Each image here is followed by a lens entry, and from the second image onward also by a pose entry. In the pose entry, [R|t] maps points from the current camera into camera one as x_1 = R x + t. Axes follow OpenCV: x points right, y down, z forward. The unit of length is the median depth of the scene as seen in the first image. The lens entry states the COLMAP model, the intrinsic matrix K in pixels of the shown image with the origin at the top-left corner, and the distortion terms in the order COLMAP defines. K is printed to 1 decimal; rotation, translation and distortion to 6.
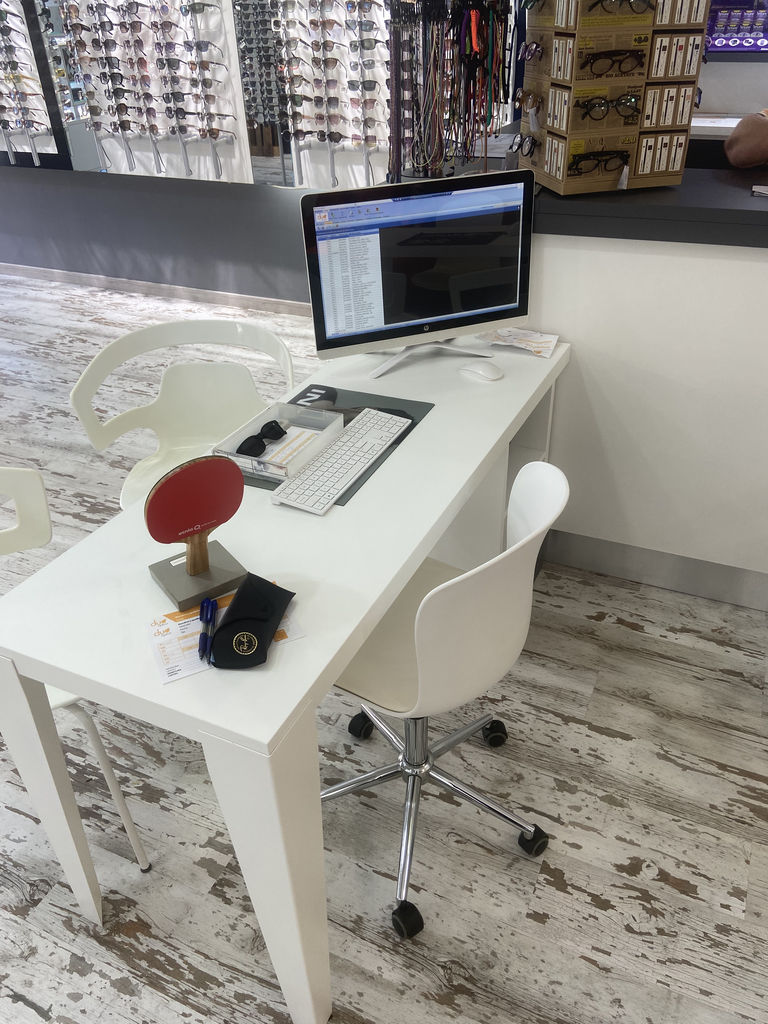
lens RADIAL K [[771.4, 0, 393.1], [0, 771.4, 521.2], [0, 0, 1]] dist [0.120181, -0.154341]
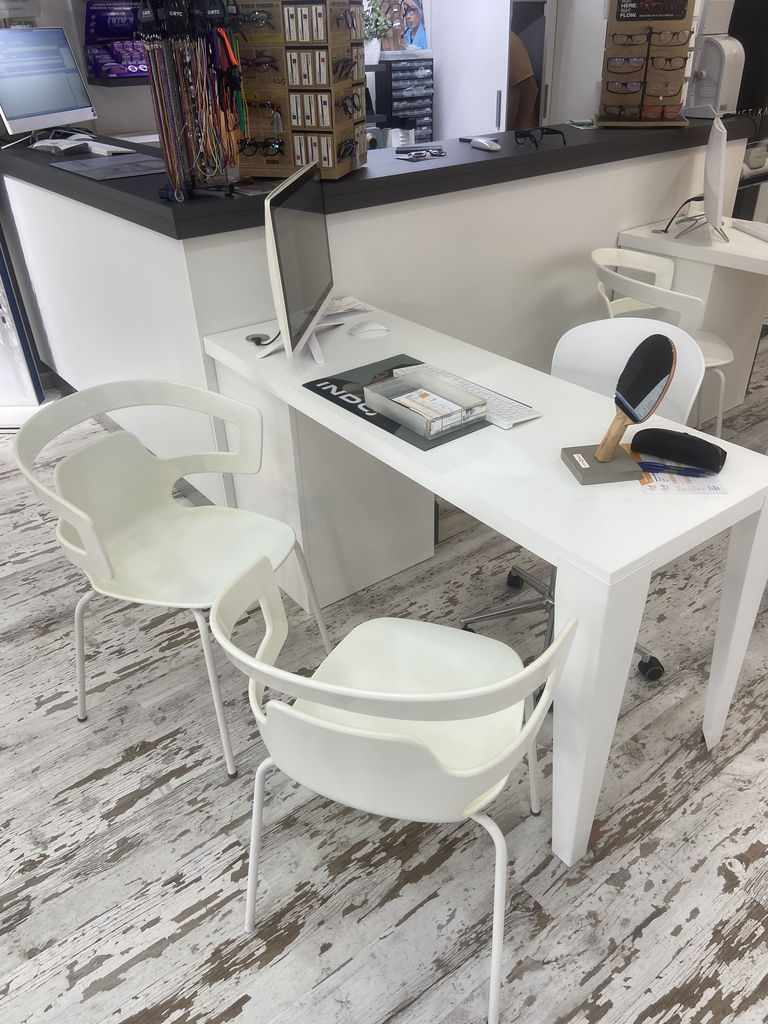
lens RADIAL K [[771.4, 0, 396.1], [0, 771.4, 516.0], [0, 0, 1]] dist [0.120181, -0.154341]
pose [[0.456793, -0.456035, 0.763788, -0.963468], [0.496509, 0.843121, 0.206459, -0.192835], [-0.738119, 0.284919, 0.611557, 0.361947]]
